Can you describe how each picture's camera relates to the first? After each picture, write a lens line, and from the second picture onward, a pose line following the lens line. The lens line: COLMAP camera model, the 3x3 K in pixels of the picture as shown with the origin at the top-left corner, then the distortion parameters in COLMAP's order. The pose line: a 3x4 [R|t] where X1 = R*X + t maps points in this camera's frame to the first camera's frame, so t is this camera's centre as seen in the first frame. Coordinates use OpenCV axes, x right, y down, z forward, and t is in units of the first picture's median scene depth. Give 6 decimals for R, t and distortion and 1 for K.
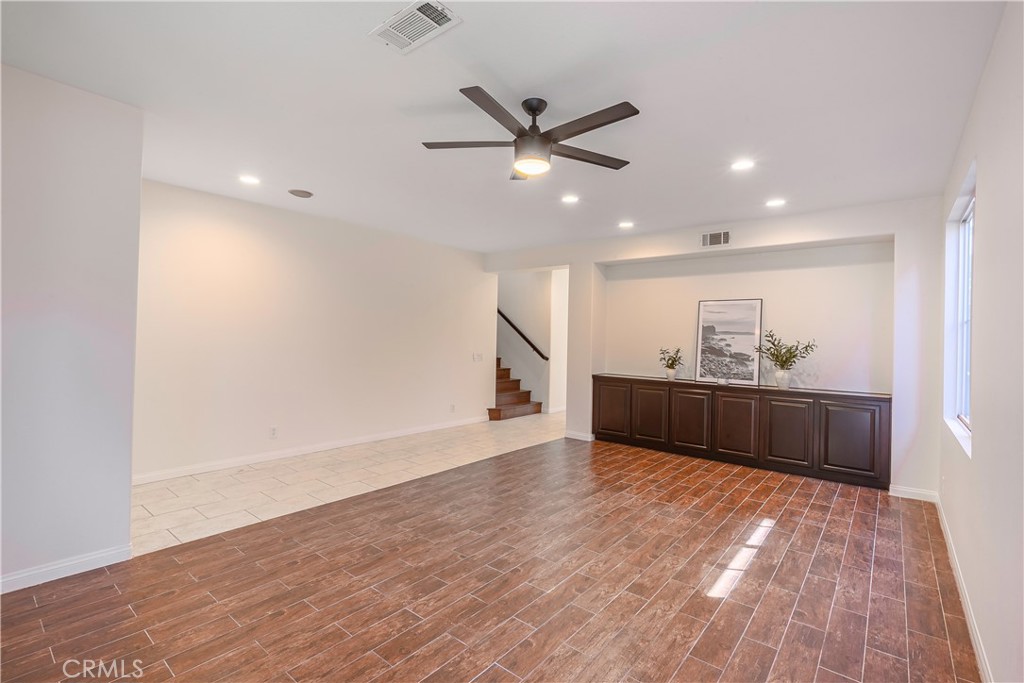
lens RADIAL K [[465.9, 0, 511.6], [0, 465.9, 337.8], [0, 0, 1]] dist [-0.006926, 0.003012]
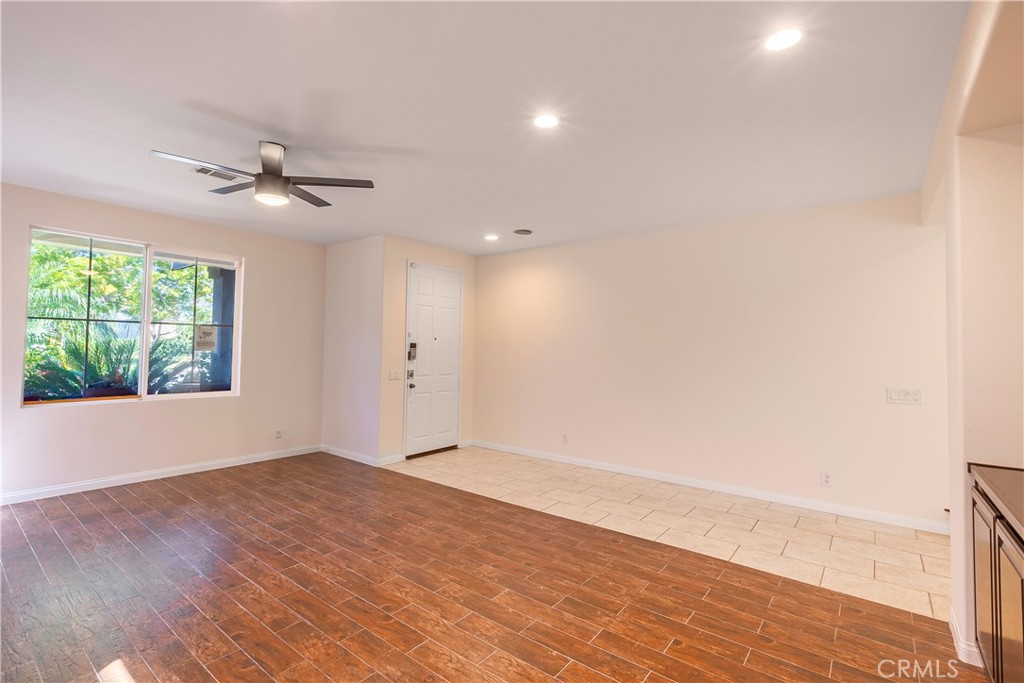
lens RADIAL K [[465.9, 0, 503.0], [0, 465.9, 338.2], [0, 0, 1]] dist [-0.006926, 0.003012]
pose [[0.013328, -0.045316, -0.998884, 0.760643], [-0.014419, 0.998860, -0.045507, 0.015124], [0.999807, 0.015009, 0.012660, 0.995087]]
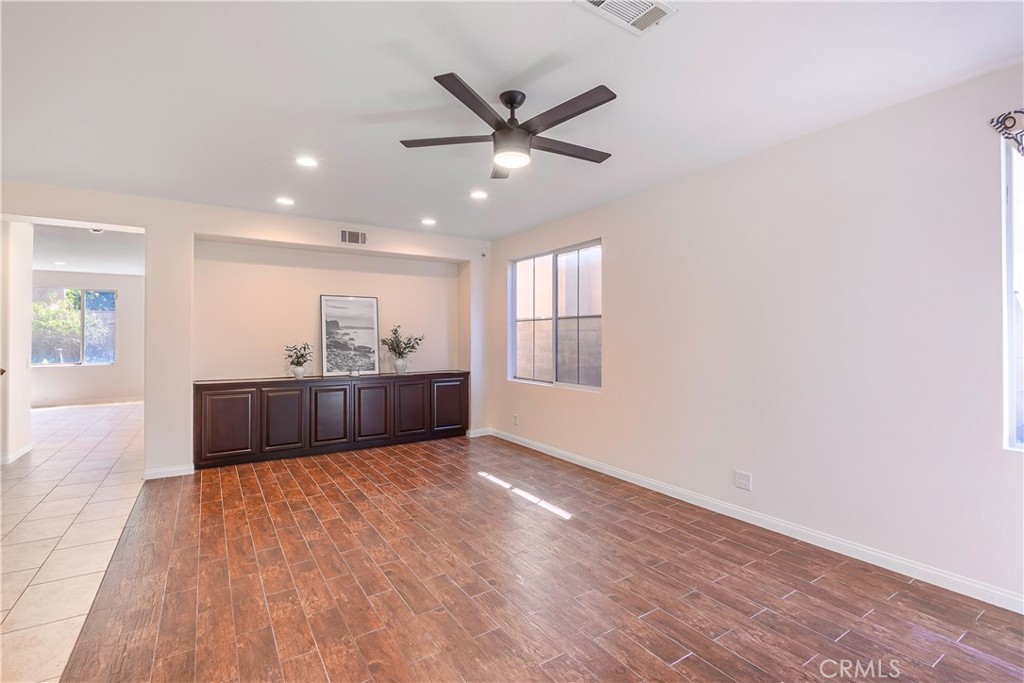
lens RADIAL K [[465.9, 0, 506.2], [0, 465.9, 338.9], [0, 0, 1]] dist [-0.006926, 0.003012]
pose [[0.305112, -0.025106, 0.951986, -0.571291], [0.005321, 0.999682, 0.024659, -0.012111], [-0.952302, -0.002459, 0.305148, 0.448987]]
